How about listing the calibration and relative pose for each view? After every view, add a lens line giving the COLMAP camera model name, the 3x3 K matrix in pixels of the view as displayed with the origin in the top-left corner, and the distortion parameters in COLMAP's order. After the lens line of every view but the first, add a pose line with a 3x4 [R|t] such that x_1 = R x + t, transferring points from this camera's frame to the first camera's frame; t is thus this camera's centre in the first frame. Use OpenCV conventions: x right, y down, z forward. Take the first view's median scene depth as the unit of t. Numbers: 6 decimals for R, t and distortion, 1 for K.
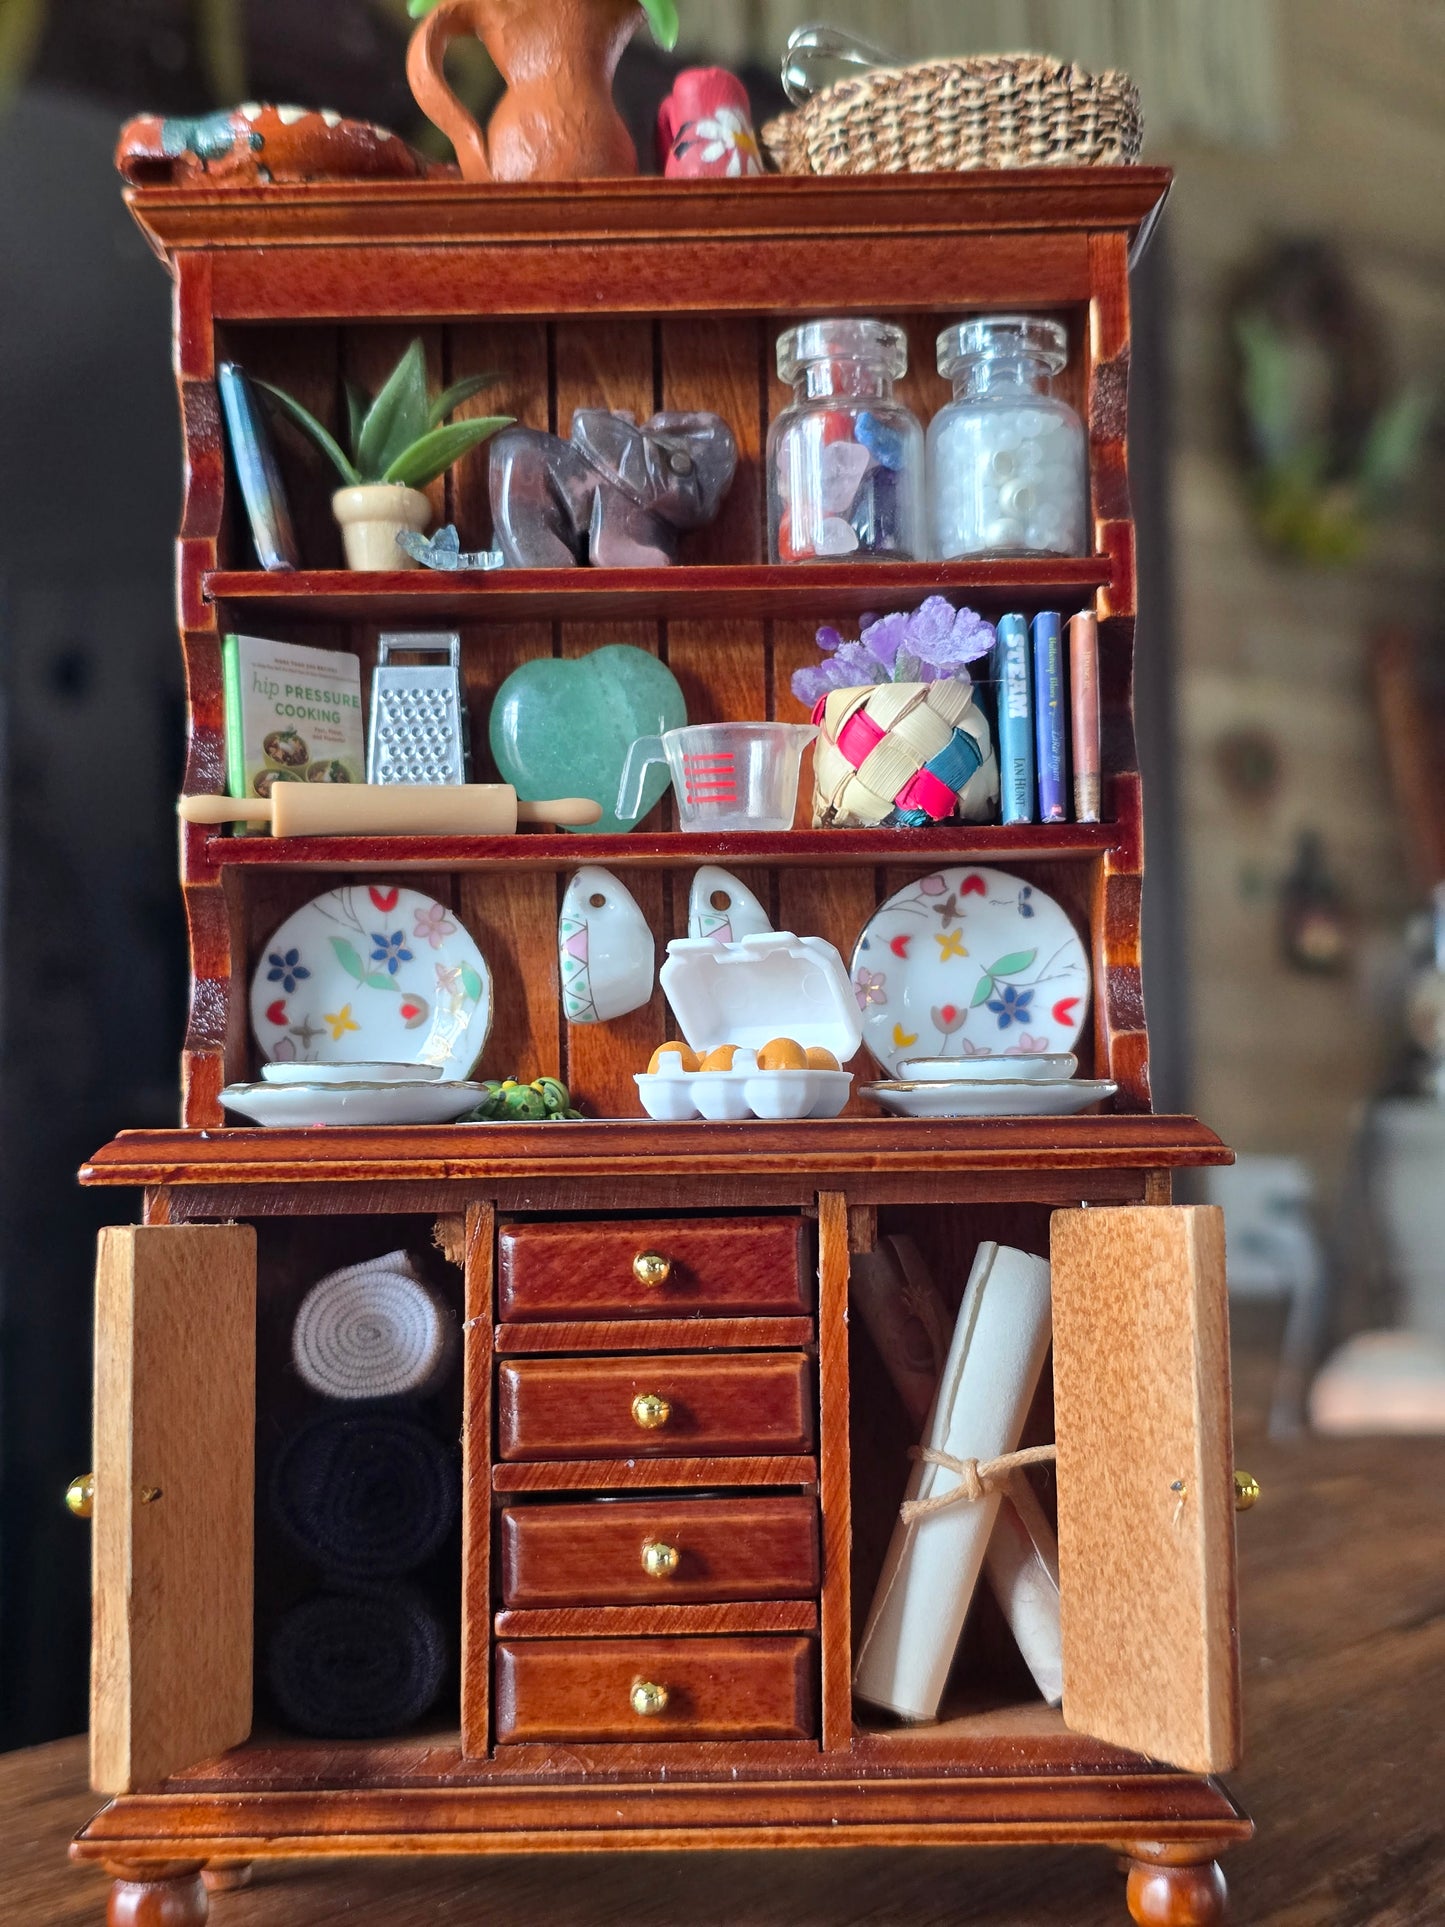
lens RADIAL K [[2544.8, 0, 720.6], [0, 2544.8, 953.1], [0, 0, 1]] dist [0.104851, -0.451746]
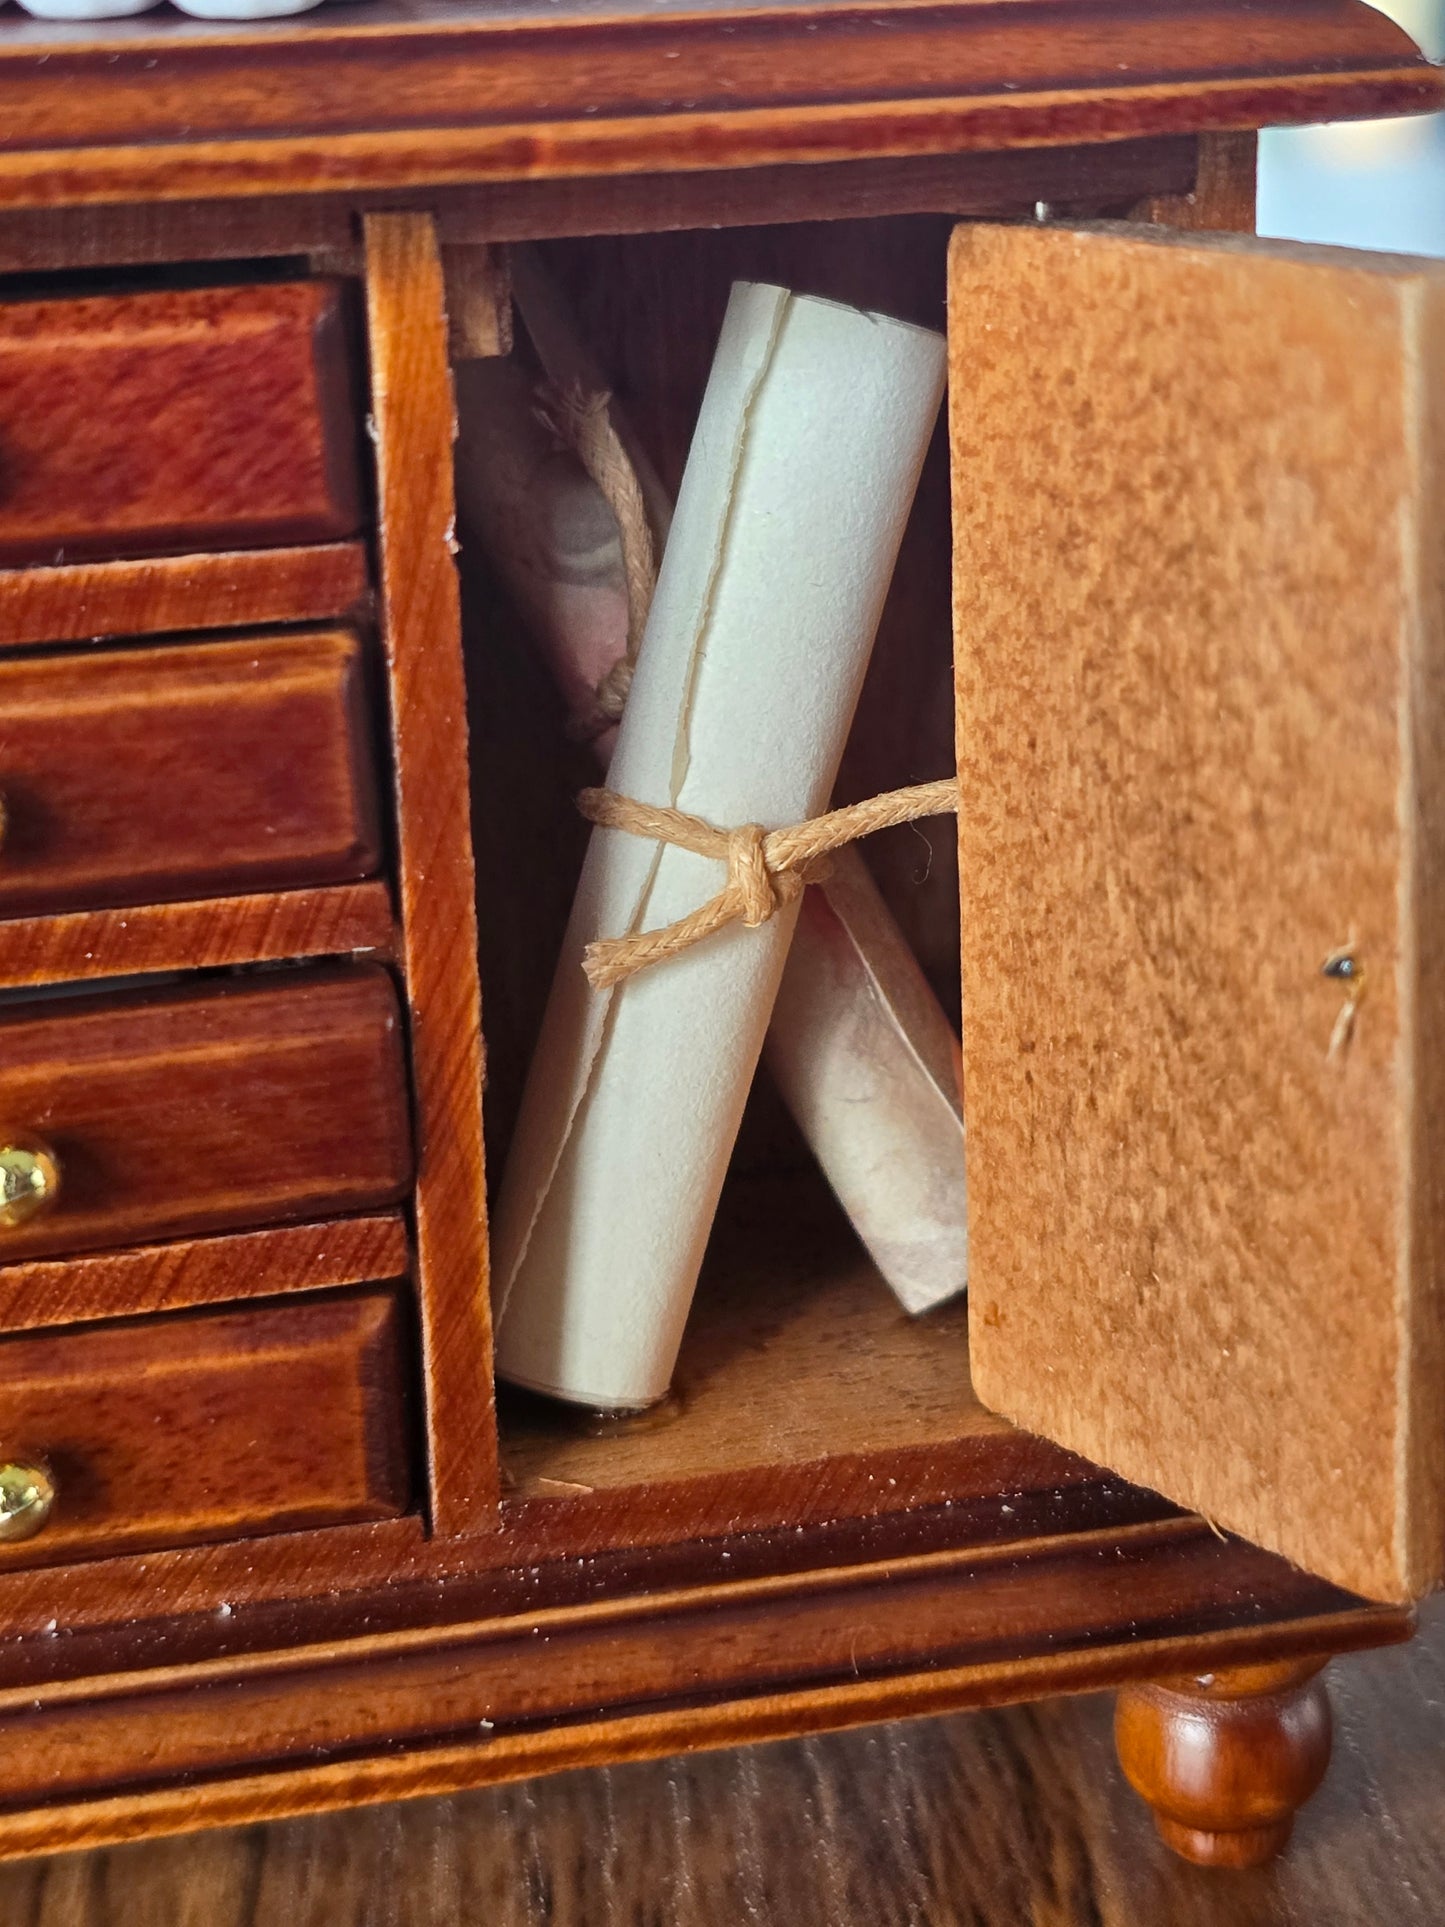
lens RADIAL K [[3941.9, 0, 817.0], [0, 3941.9, 897.7], [0, 0, 1]] dist [0.342783, -2.371571]
pose [[0.969123, -0.089246, 0.229861, -0.039616], [-0.004433, 0.925744, 0.378124, -0.033552], [-0.246539, -0.367468, 0.896764, 0.429433]]
